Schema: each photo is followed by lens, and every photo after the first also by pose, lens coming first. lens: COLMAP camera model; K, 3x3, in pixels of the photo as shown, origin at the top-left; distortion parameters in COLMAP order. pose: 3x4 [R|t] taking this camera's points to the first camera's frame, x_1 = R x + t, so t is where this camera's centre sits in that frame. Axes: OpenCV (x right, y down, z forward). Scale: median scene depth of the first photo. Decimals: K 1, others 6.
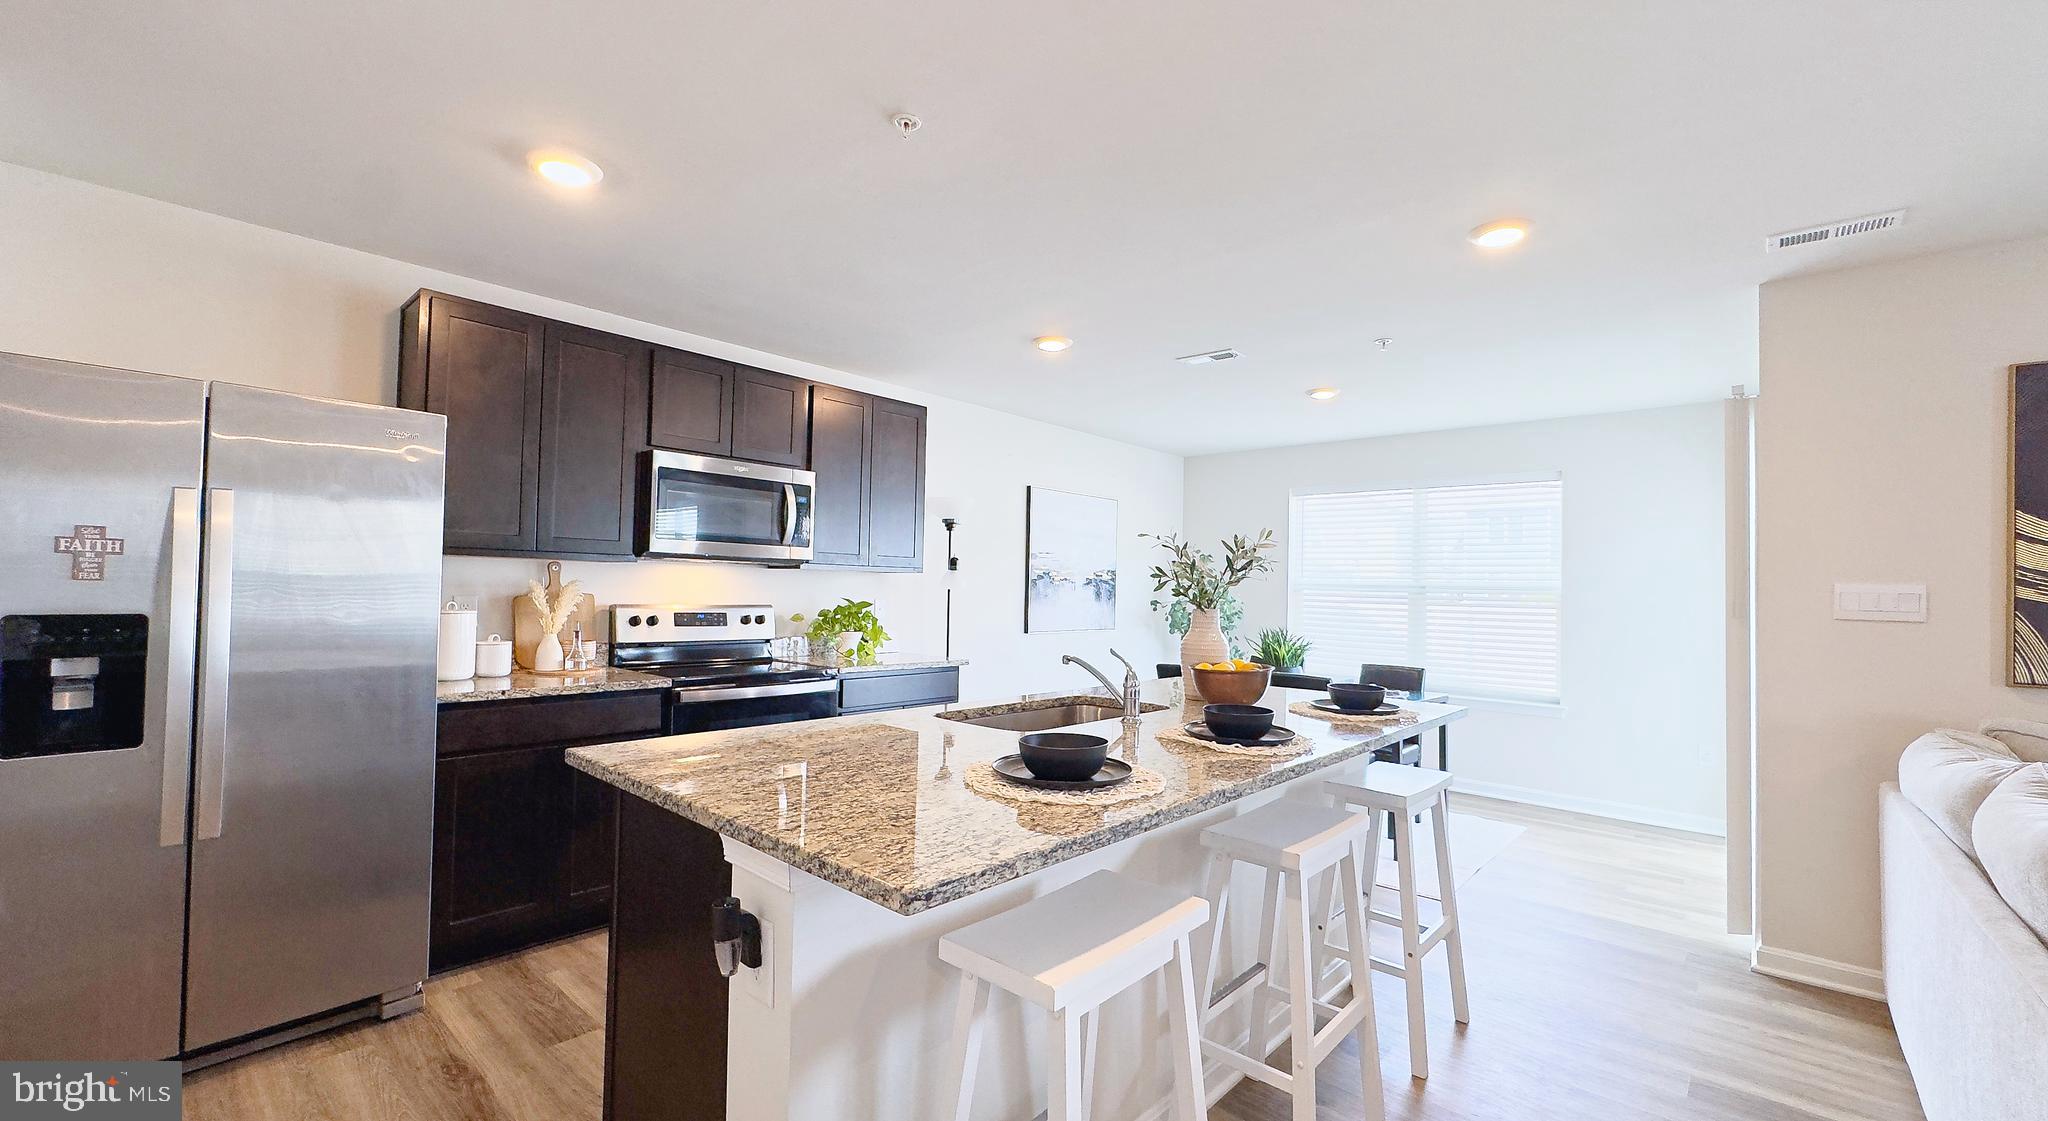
lens RADIAL K [[821.3, 0, 1030.7], [0, 821.3, 565.8], [0, 0, 1]] dist [-0.006014, 0.000661]
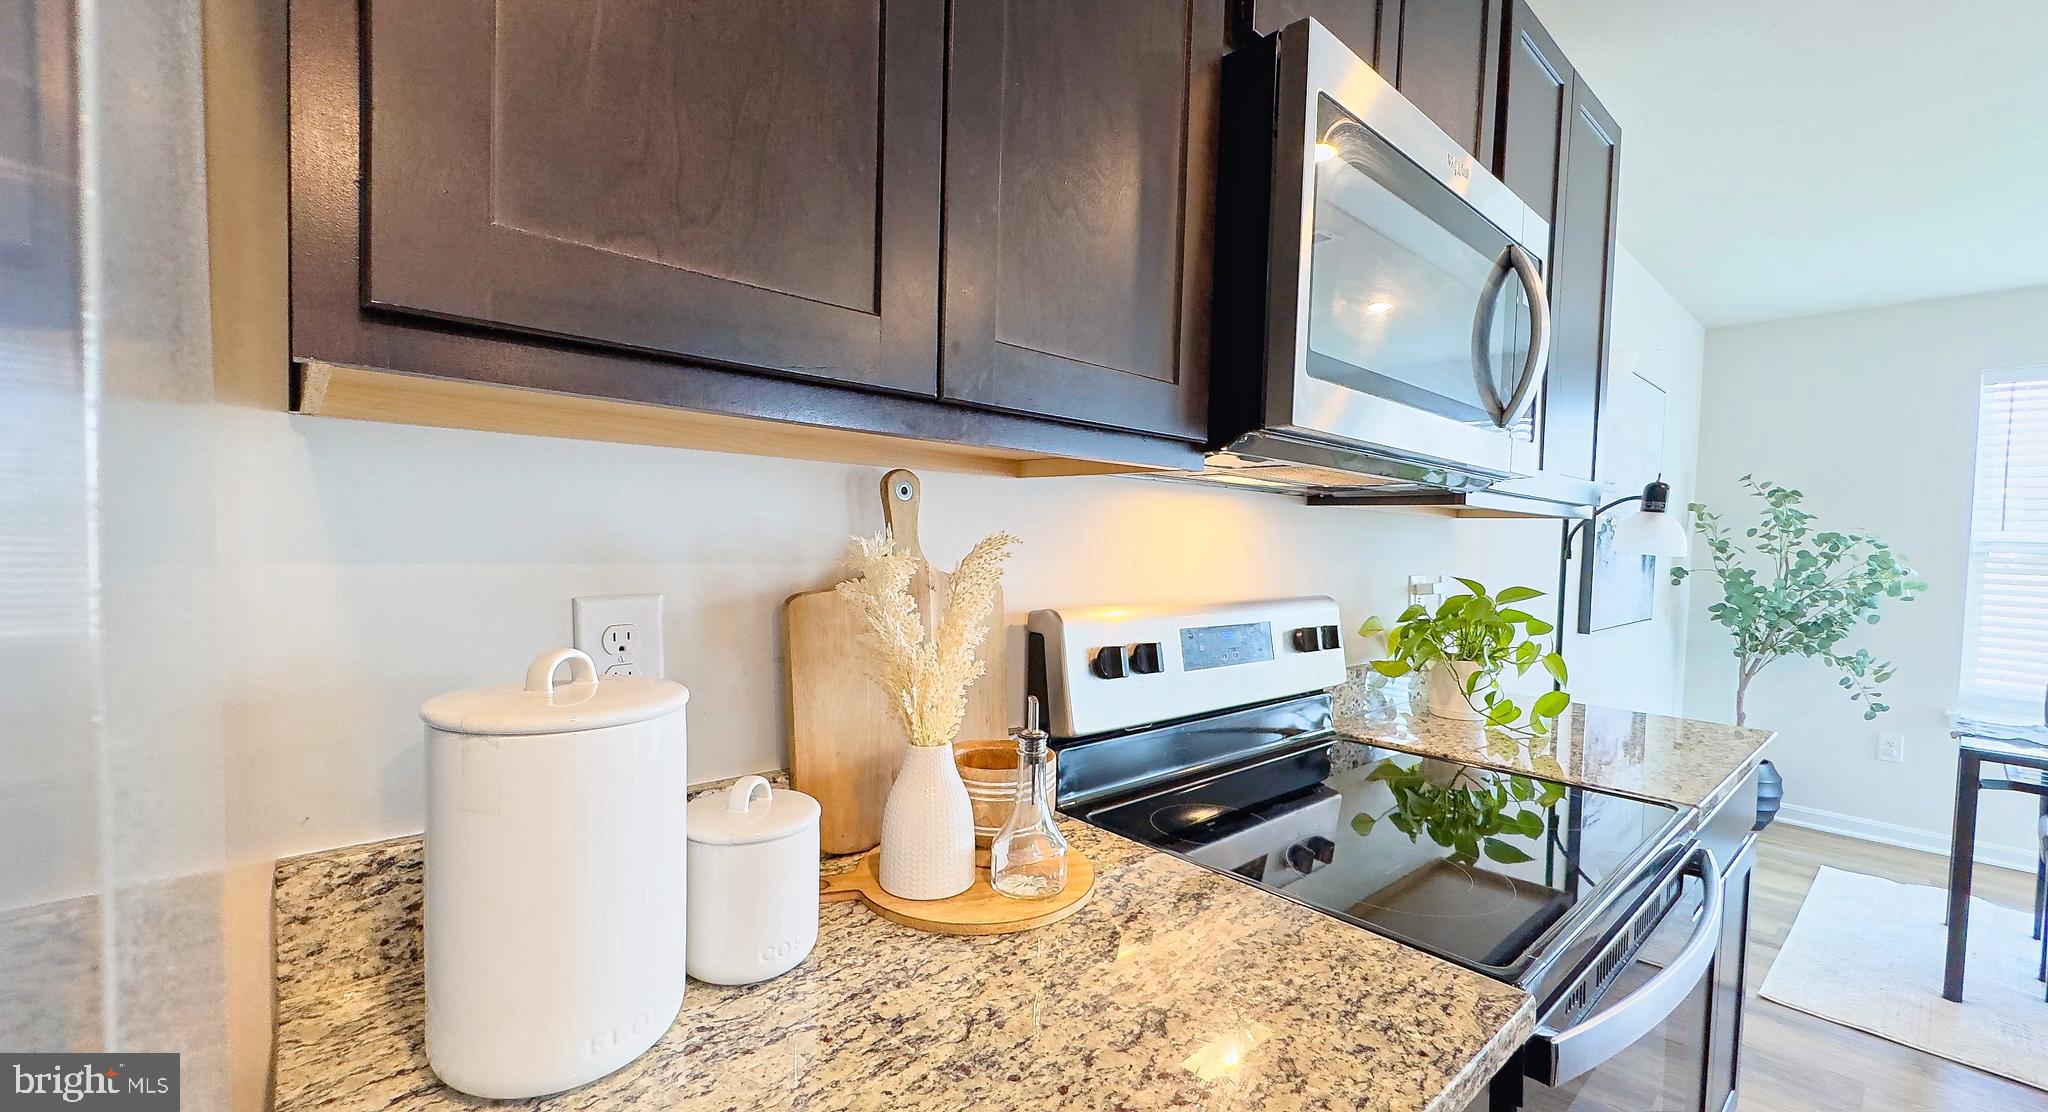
lens RADIAL K [[821.3, 0, 1017.1], [0, 821.3, 561.5], [0, 0, 1]] dist [-0.006014, 0.000661]
pose [[0.995717, 0.015638, -0.091125, -0.490997], [-0.009754, 0.997860, 0.064662, 0.008189], [0.091941, -0.063497, 0.993738, 0.687408]]
